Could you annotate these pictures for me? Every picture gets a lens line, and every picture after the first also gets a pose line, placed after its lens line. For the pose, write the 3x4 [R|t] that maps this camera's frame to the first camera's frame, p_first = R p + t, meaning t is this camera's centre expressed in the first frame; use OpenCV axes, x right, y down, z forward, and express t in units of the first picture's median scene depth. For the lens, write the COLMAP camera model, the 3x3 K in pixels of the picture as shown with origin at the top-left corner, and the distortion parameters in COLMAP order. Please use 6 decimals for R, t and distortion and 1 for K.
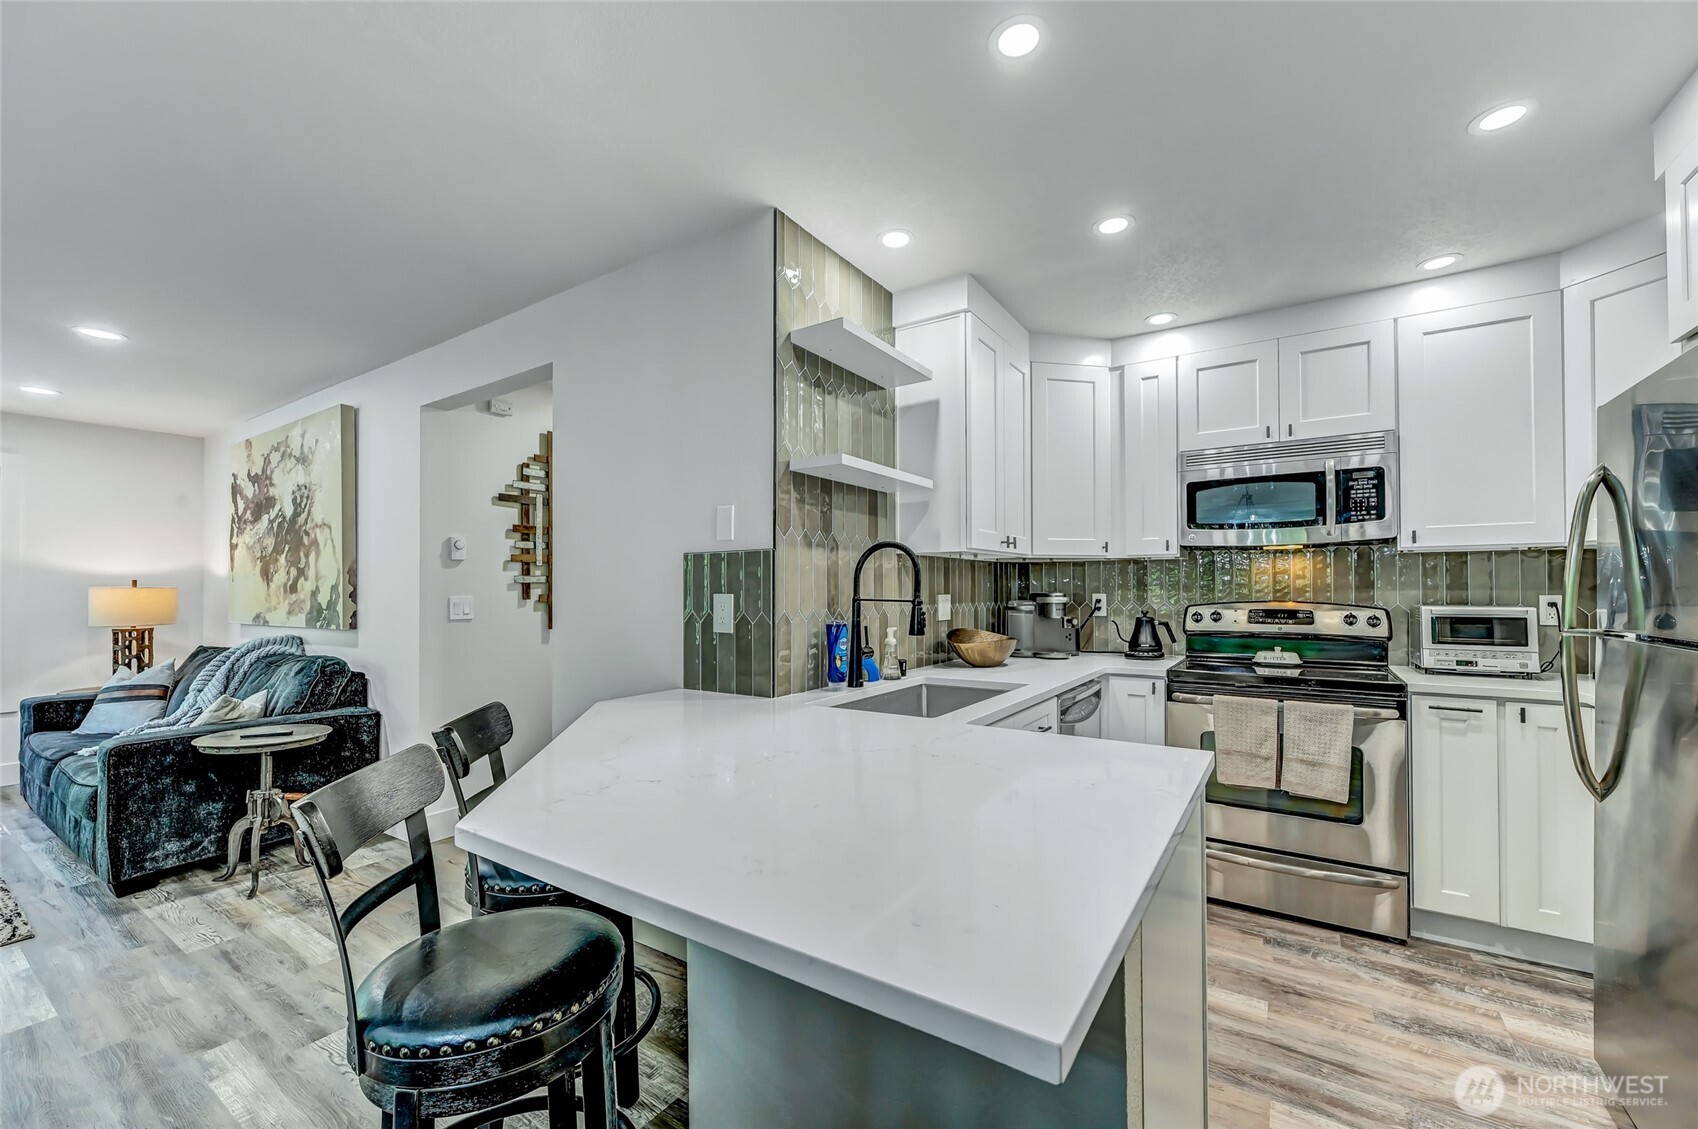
lens RADIAL K [[673.1, 0, 859.6], [0, 673.1, 581.3], [0, 0, 1]] dist [-0.008491, 0.001595]
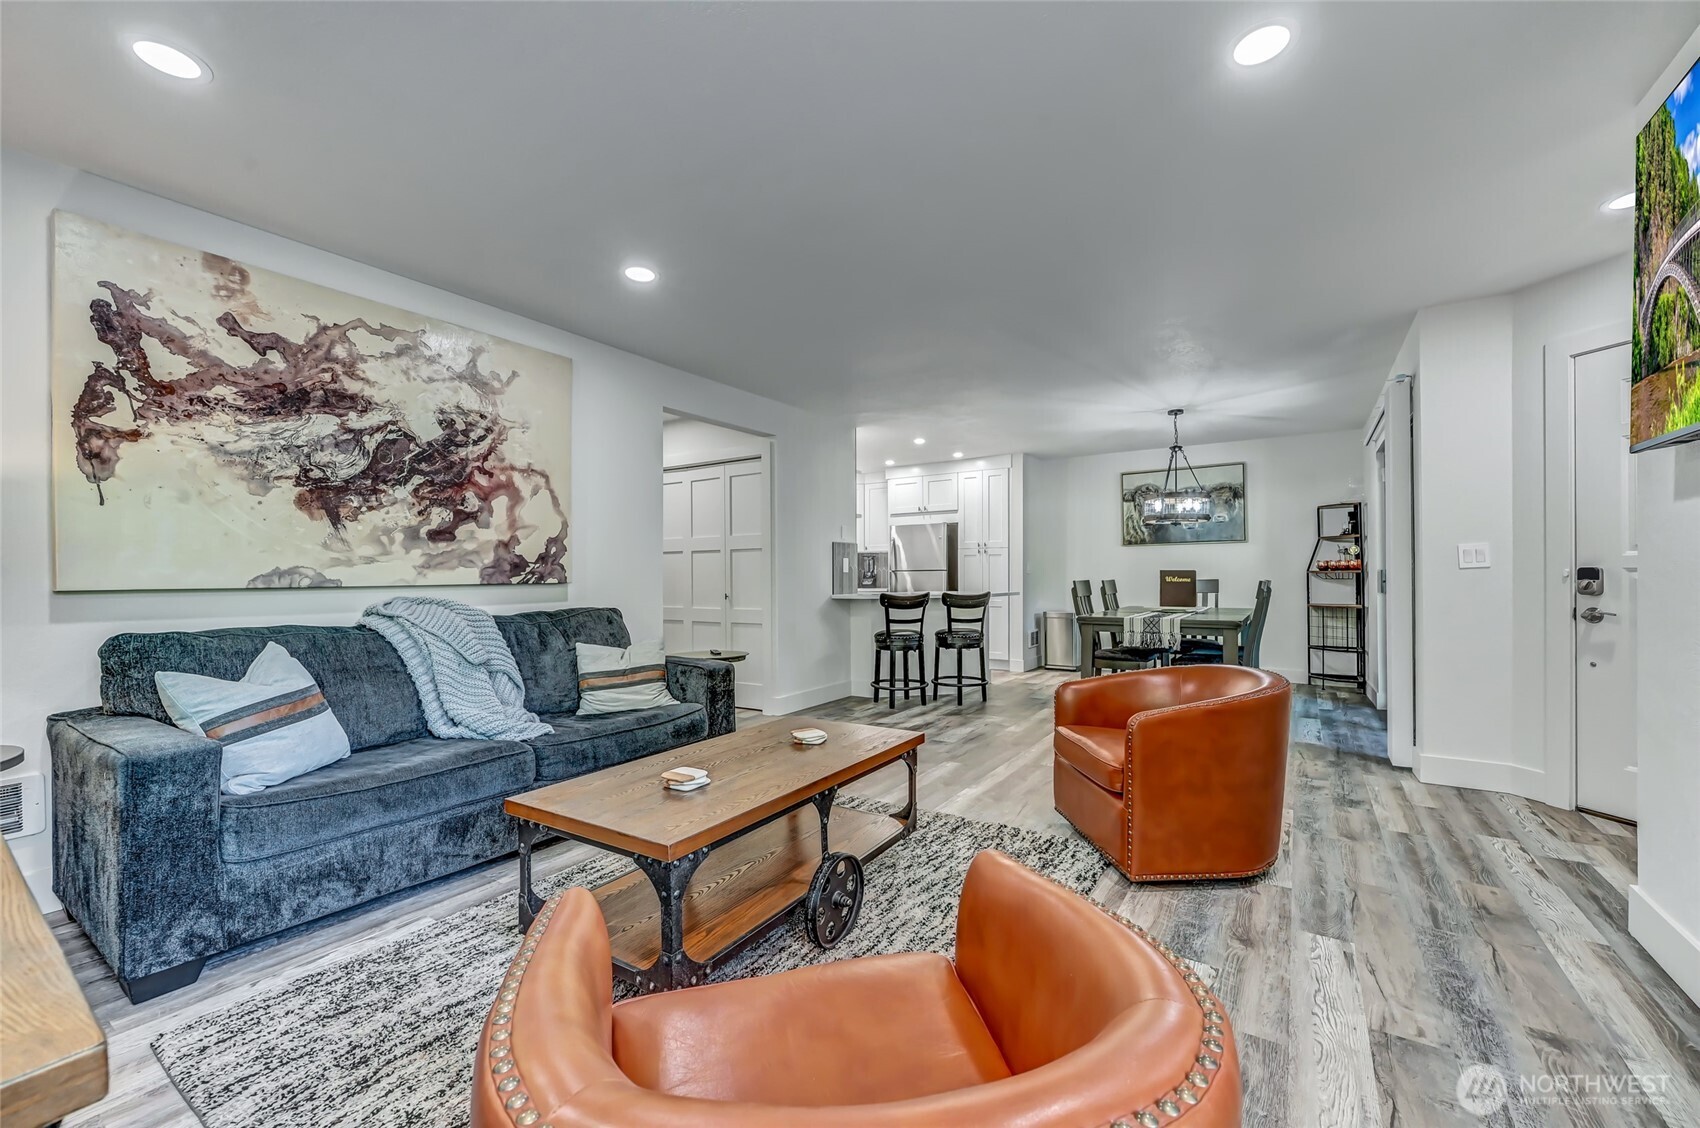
lens RADIAL K [[673.8, 0, 847.7], [0, 673.8, 567.7], [0, 0, 1]] dist [-0.008491, 0.001595]
pose [[0.029114, 0.020651, 0.999363, -1.987542], [-0.003998, 0.999781, -0.020543, 0.076935], [-0.999568, -0.003397, 0.029190, 0.621505]]
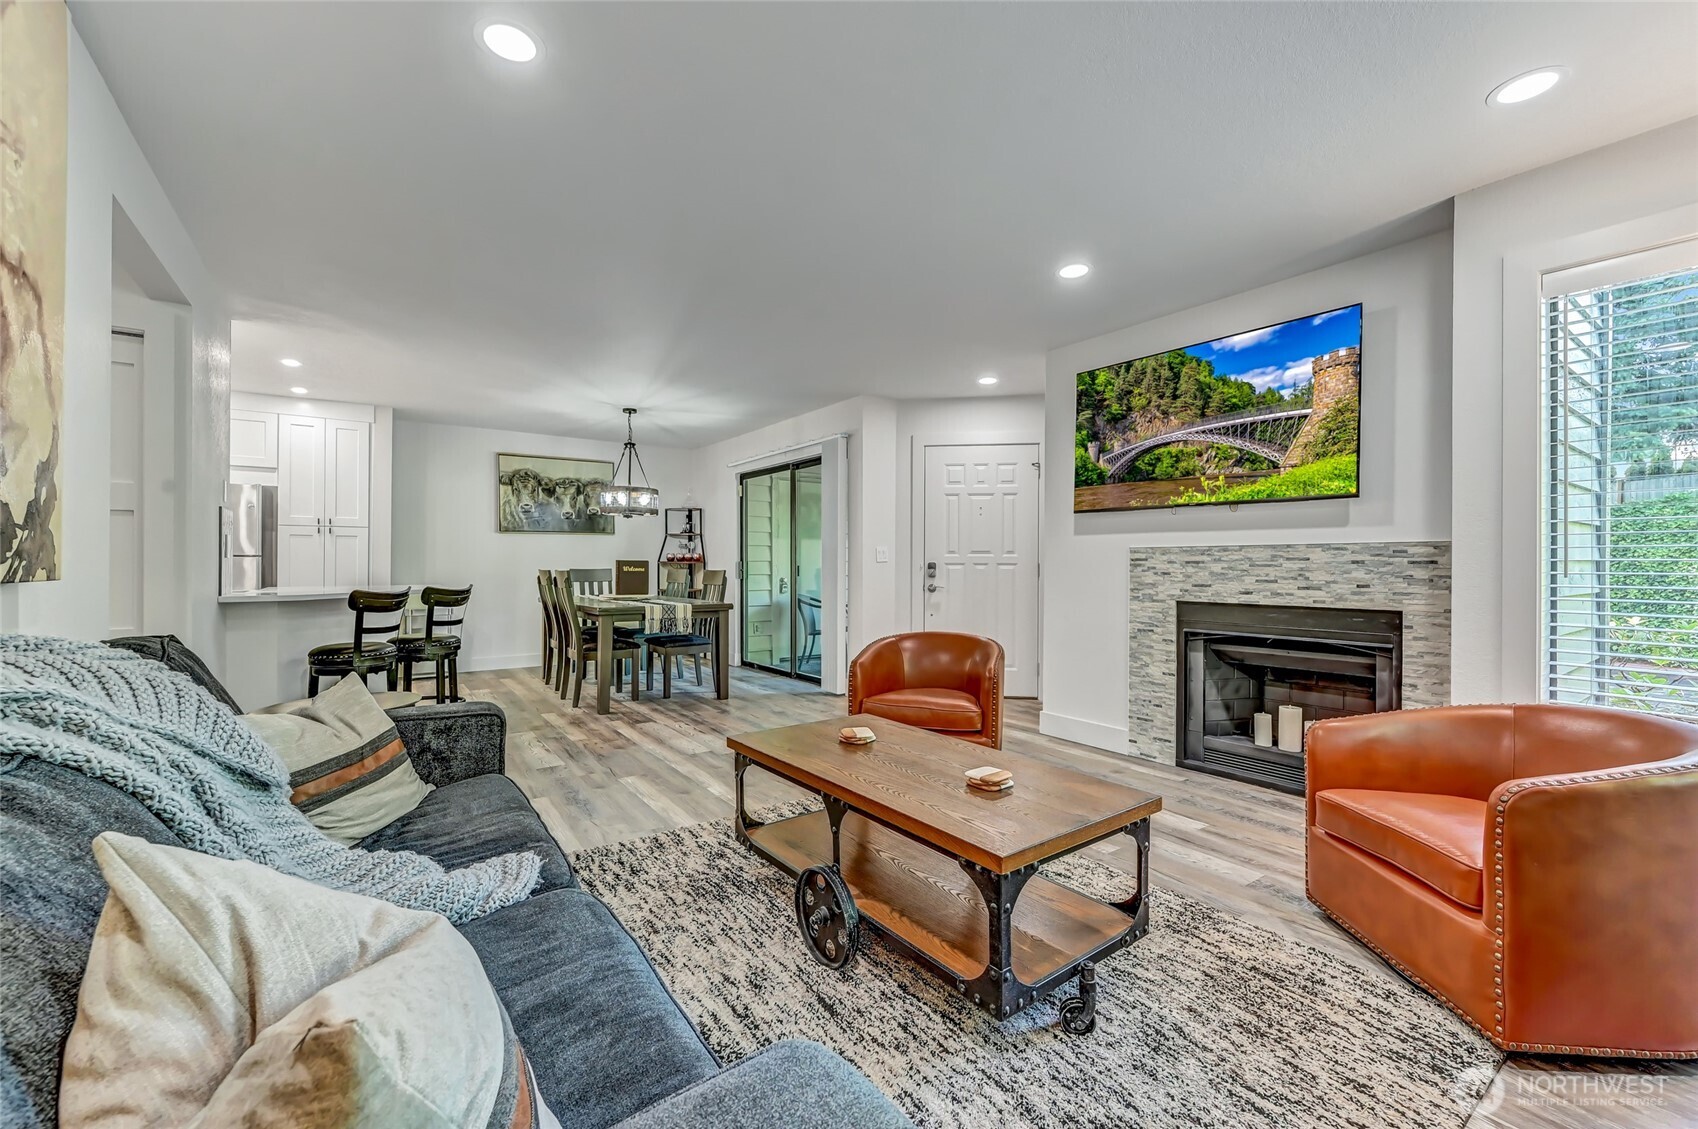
lens RADIAL K [[673.1, 0, 836.7], [0, 673.1, 583.1], [0, 0, 1]] dist [-0.008491, 0.001595]
pose [[-0.919036, -0.008533, 0.394081, -1.514845], [-0.000417, 0.999786, 0.020676, 0.070332], [-0.394173, 0.018838, -0.918843, 1.307567]]
